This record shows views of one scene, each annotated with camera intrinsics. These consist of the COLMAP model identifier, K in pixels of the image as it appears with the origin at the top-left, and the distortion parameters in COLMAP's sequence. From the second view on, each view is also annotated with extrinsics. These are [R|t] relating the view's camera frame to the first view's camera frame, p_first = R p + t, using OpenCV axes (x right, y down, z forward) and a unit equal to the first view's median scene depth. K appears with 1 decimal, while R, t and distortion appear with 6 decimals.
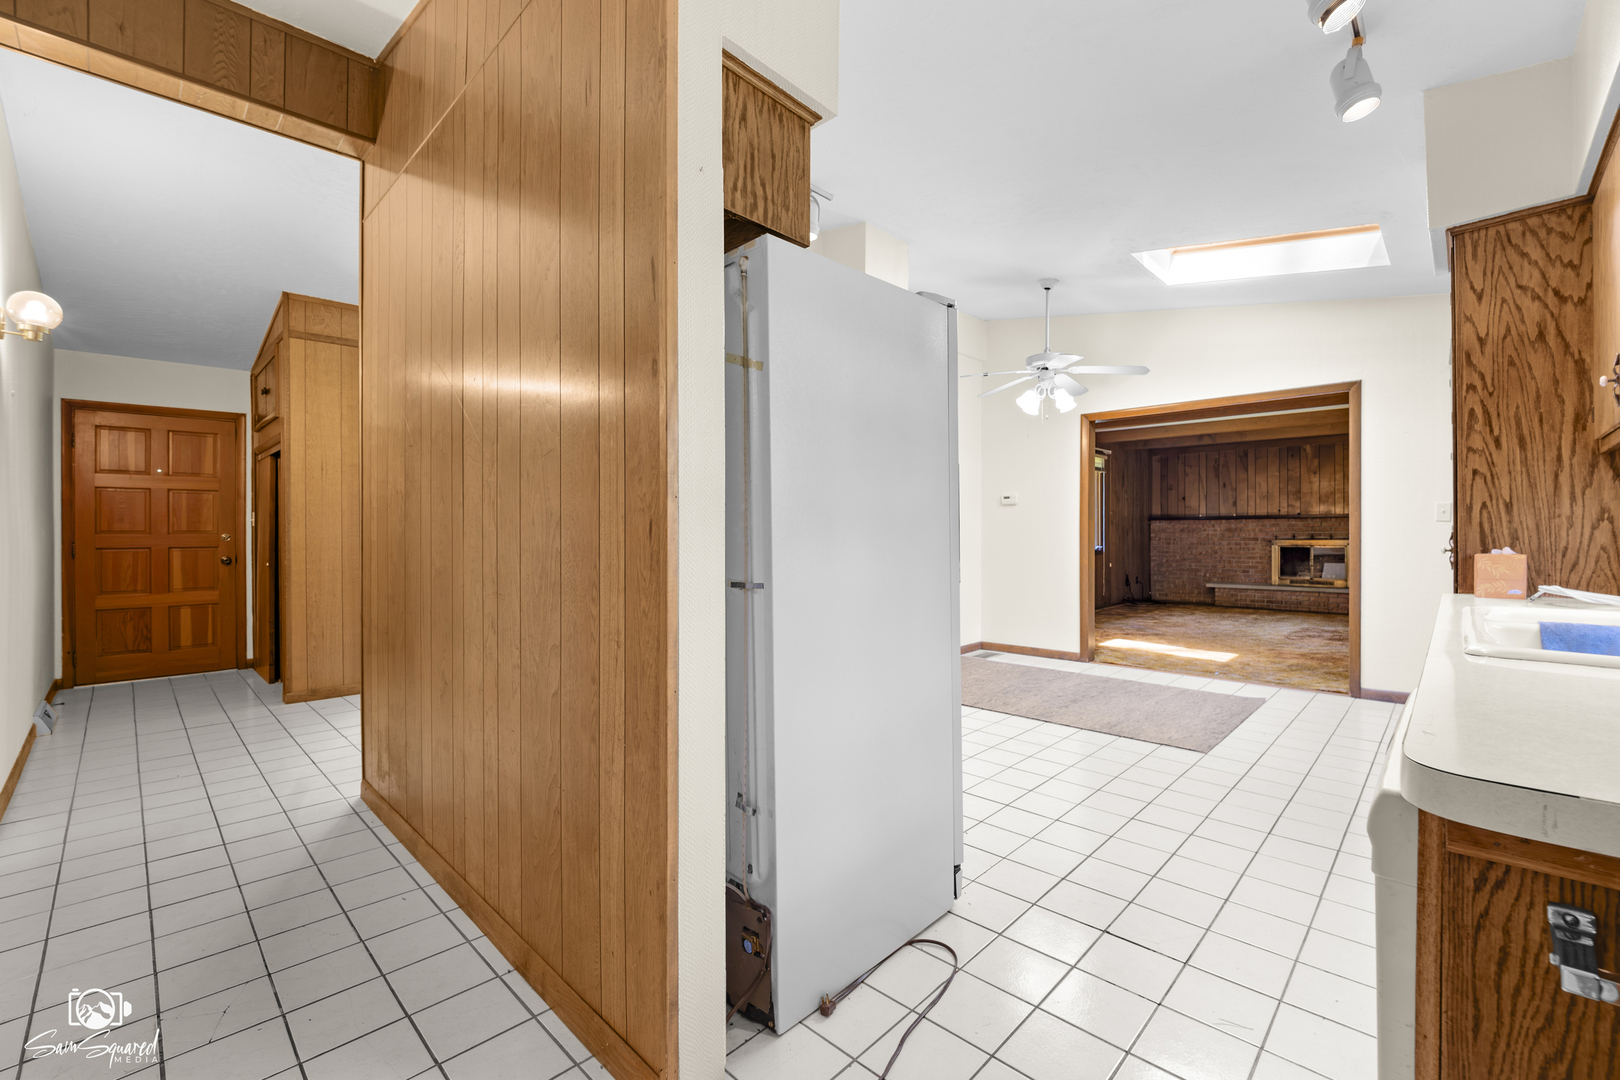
lens RADIAL K [[678.2, 0, 808.8], [0, 678.2, 536.9], [0, 0, 1]] dist [-0.001771, -0.000128]
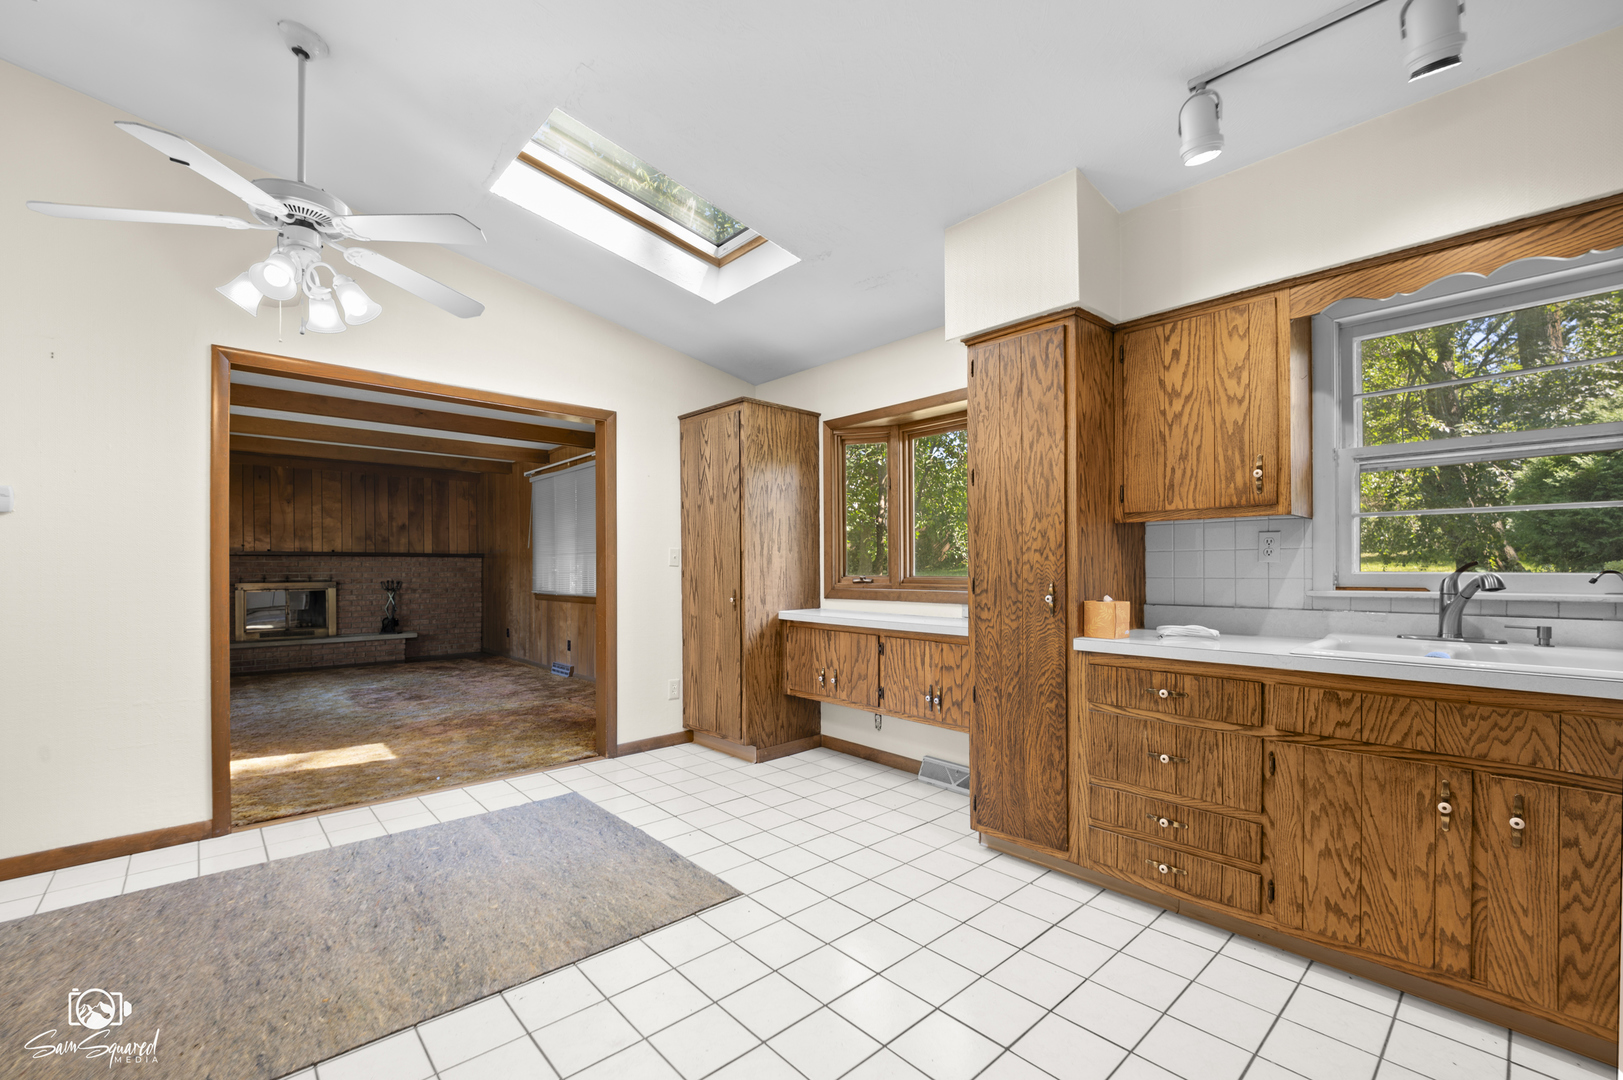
lens RADIAL K [[679.3, 0, 796.8], [0, 679.3, 569.1], [0, 0, 1]] dist [-0.000588, -0.000111]
pose [[0.075102, 0.002800, 0.997172, -0.070172], [0.003565, 0.999989, -0.003077, -0.010542], [-0.997169, 0.003786, 0.075091, 0.523243]]
